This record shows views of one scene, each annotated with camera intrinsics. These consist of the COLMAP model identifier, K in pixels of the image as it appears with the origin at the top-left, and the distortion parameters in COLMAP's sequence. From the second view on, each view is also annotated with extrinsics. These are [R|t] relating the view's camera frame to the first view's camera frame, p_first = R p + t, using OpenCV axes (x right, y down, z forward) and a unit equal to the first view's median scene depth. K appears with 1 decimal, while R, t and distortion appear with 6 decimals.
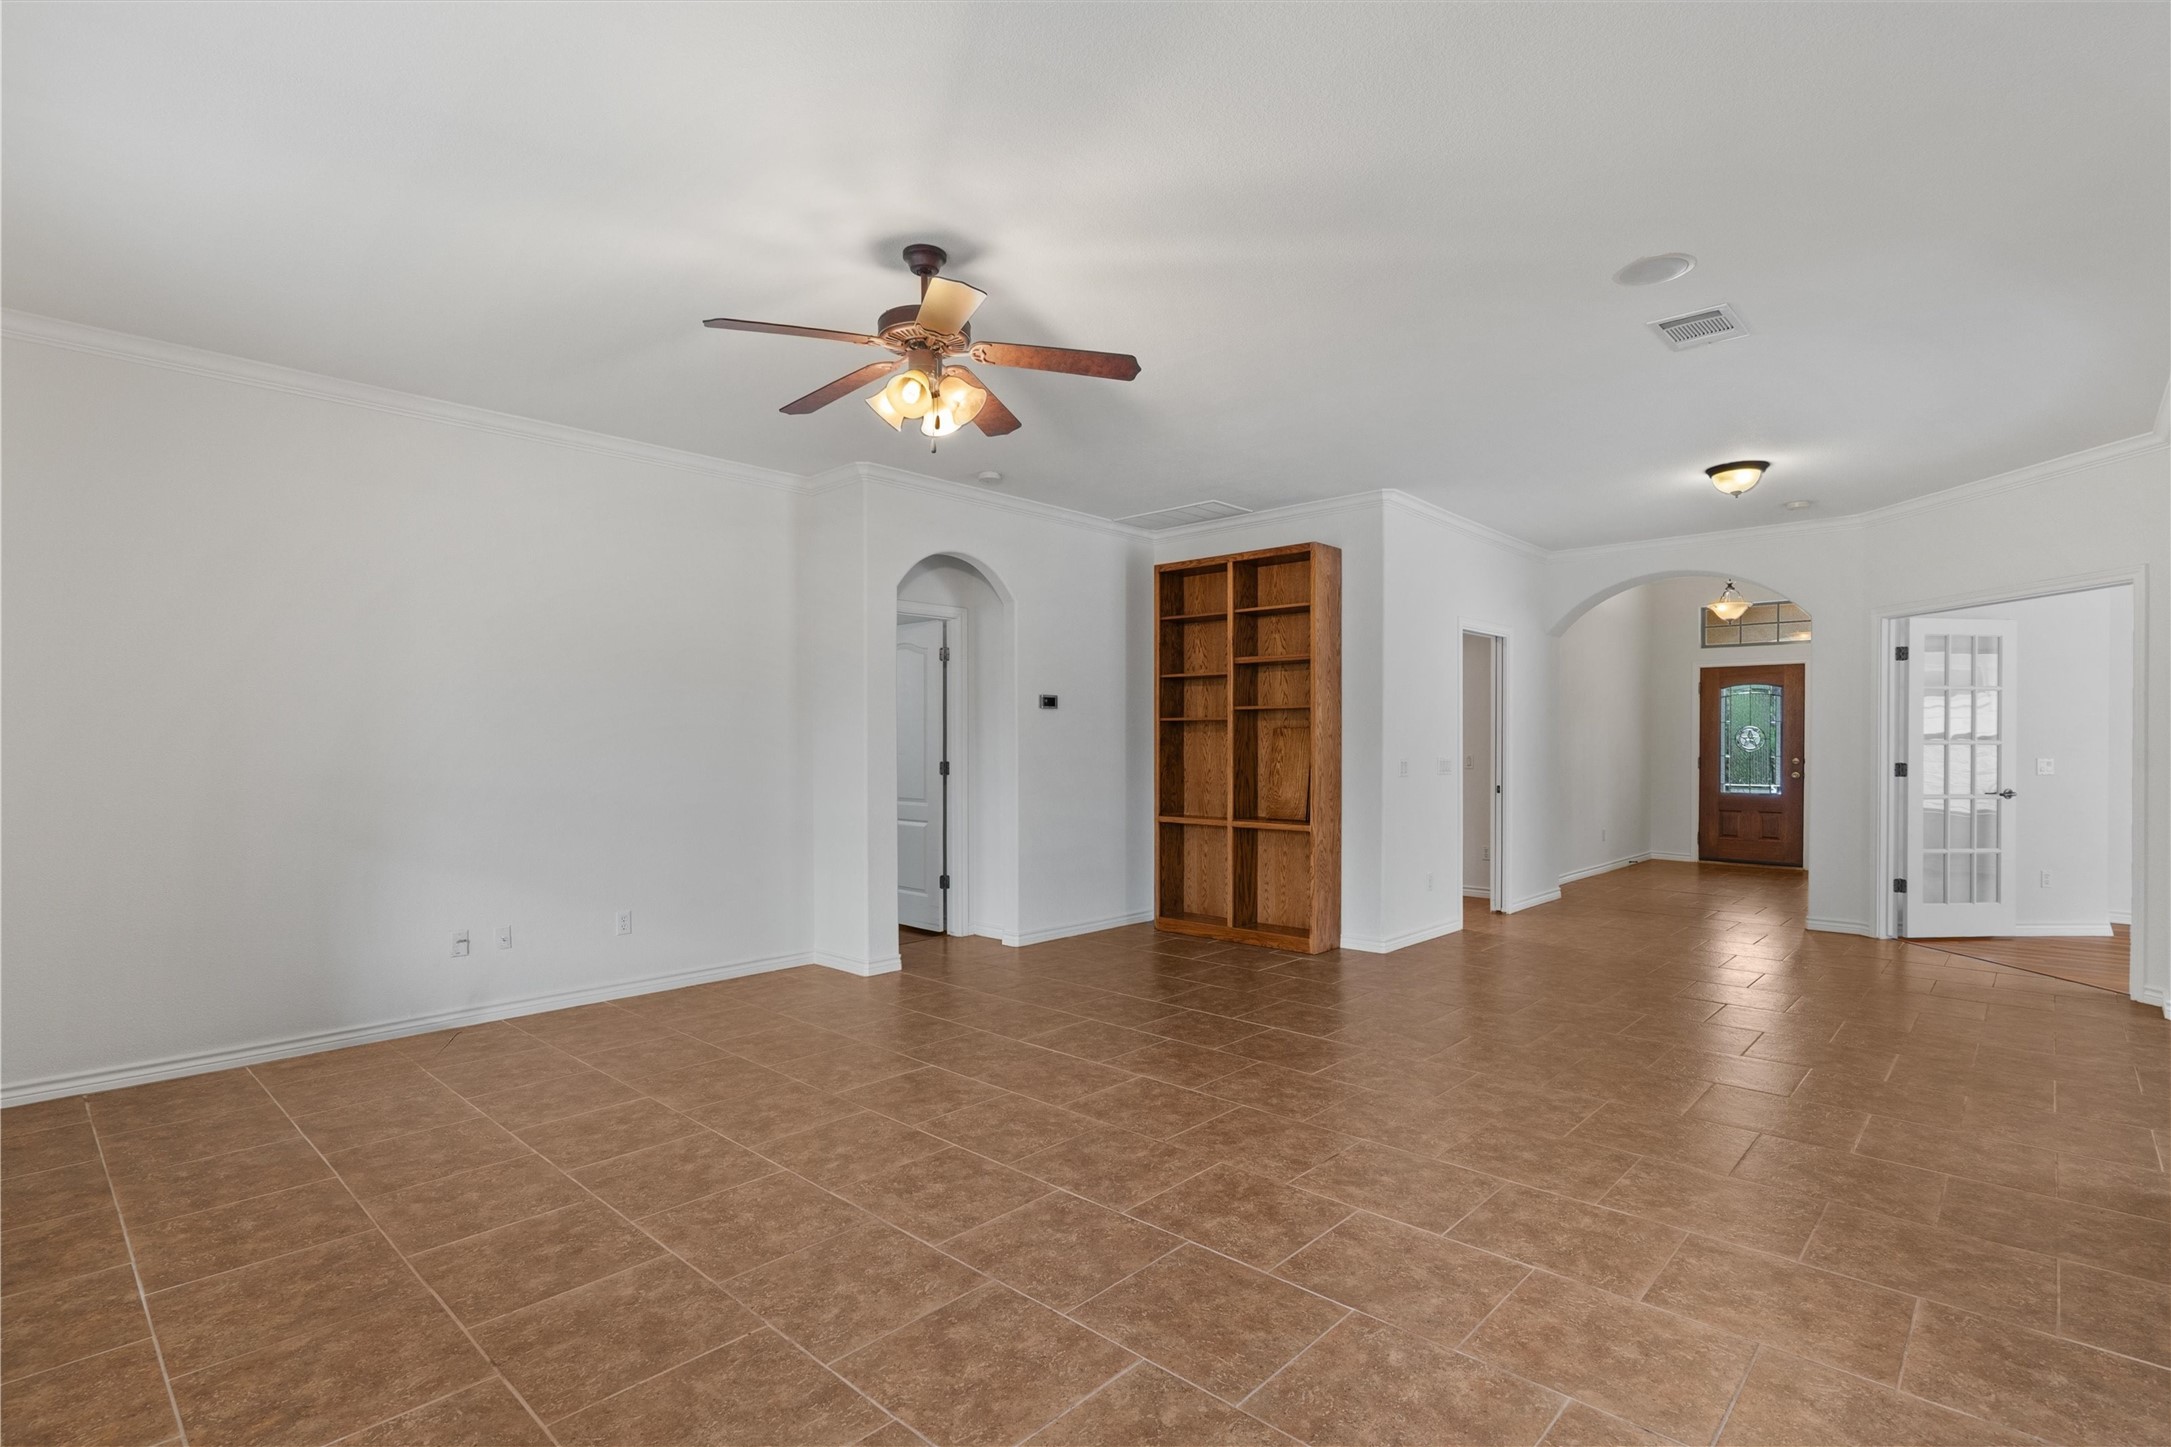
lens RADIAL K [[1033.8, 0, 1089.6], [0, 1033.8, 750.7], [0, 0, 1]] dist [-0.001772, 0.001346]
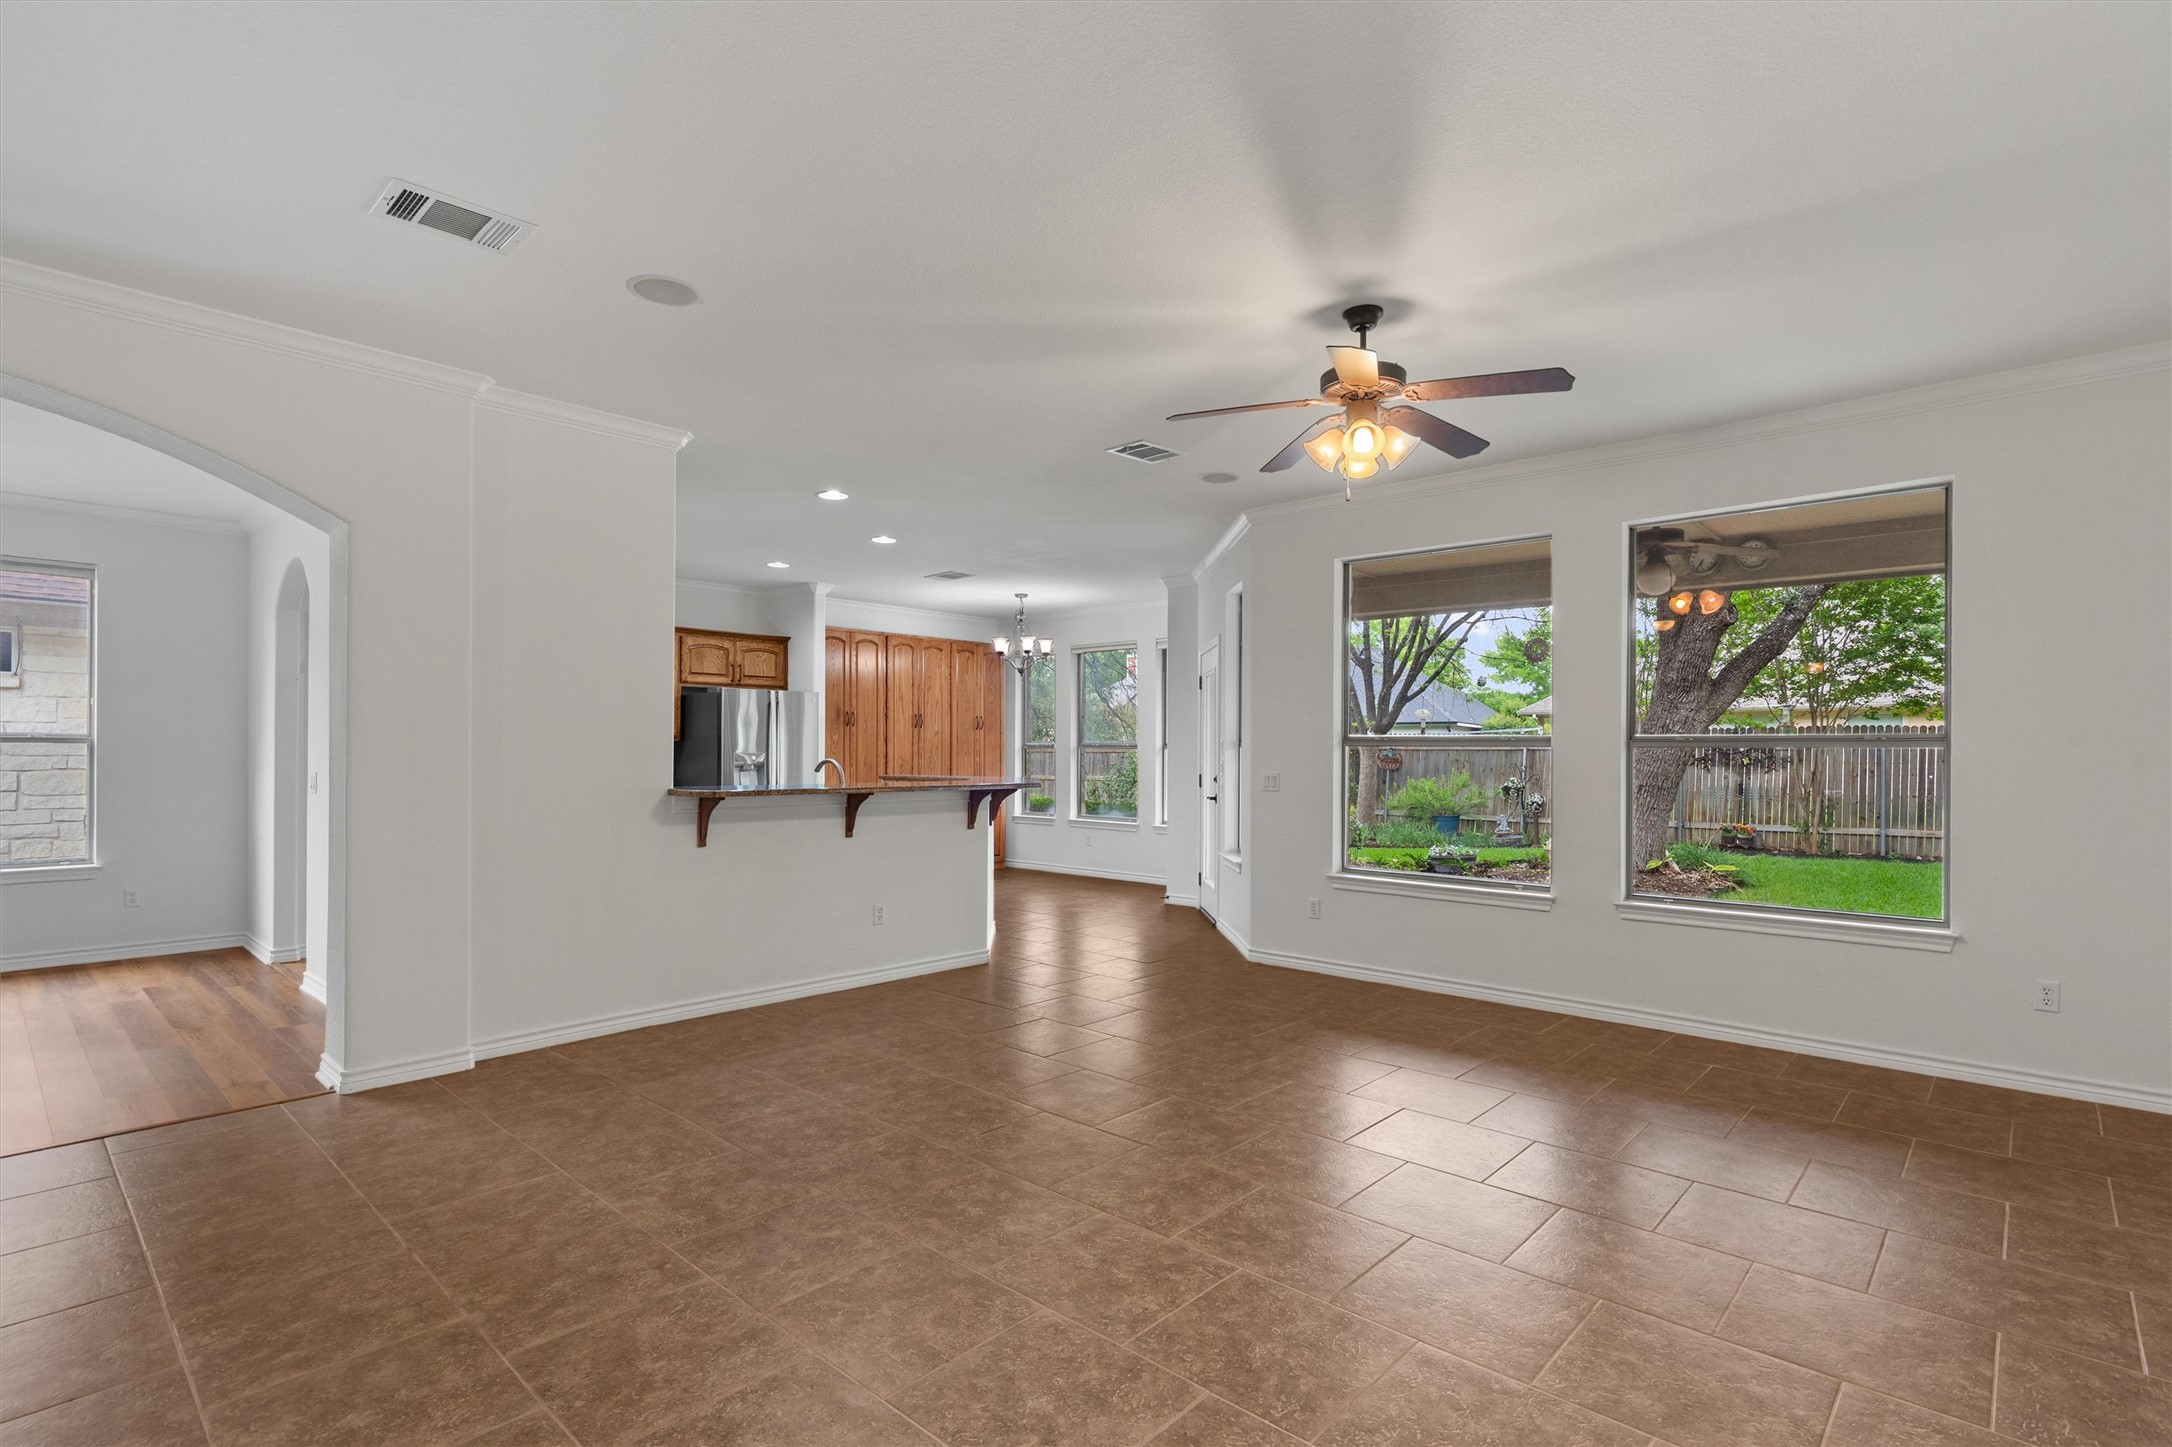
lens RADIAL K [[1034.3, 0, 1089.0], [0, 1034.3, 752.8], [0, 0, 1]] dist [-0.001772, 0.001346]
pose [[-0.999968, -0.005151, -0.006154, 0.114765], [-0.005193, 0.999963, 0.006909, -0.015071], [0.006118, 0.006941, -0.999957, 1.750950]]
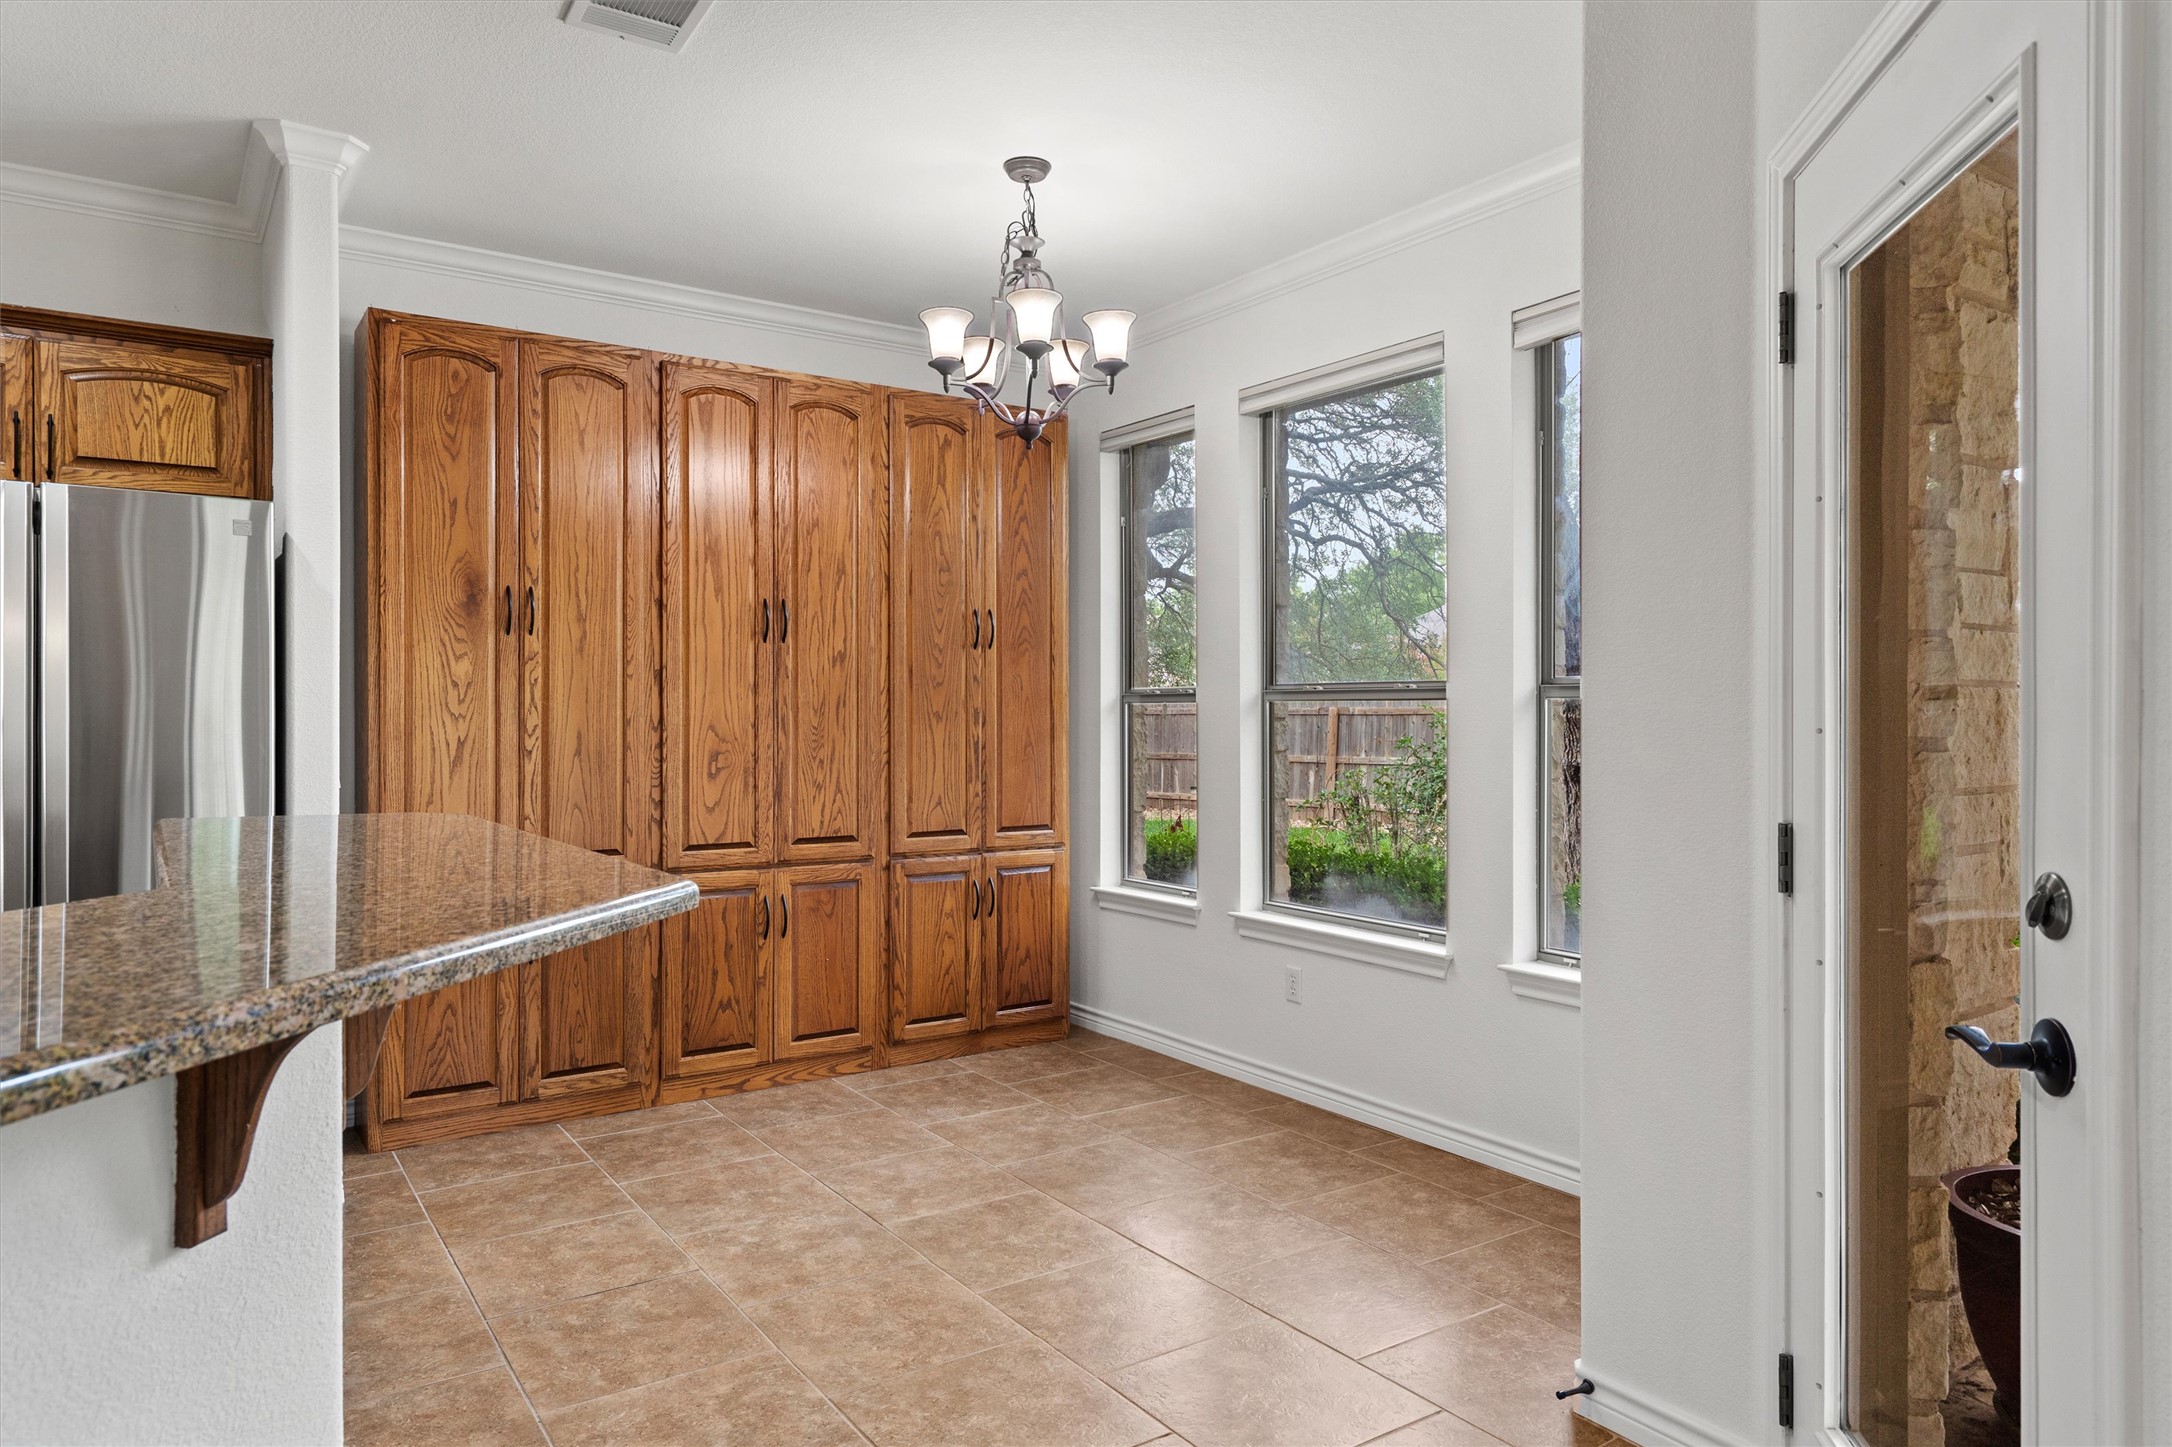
lens RADIAL K [[1353.8, 0, 1087.5], [0, 1353.8, 714.4], [0, 0, 1]] dist [0.001618, 0.001530]
pose [[-0.976243, -0.000028, 0.216680, 0.014832], [0.000907, 0.999991, 0.004219, 0.001058], [-0.216678, 0.004315, -0.976234, 0.114485]]
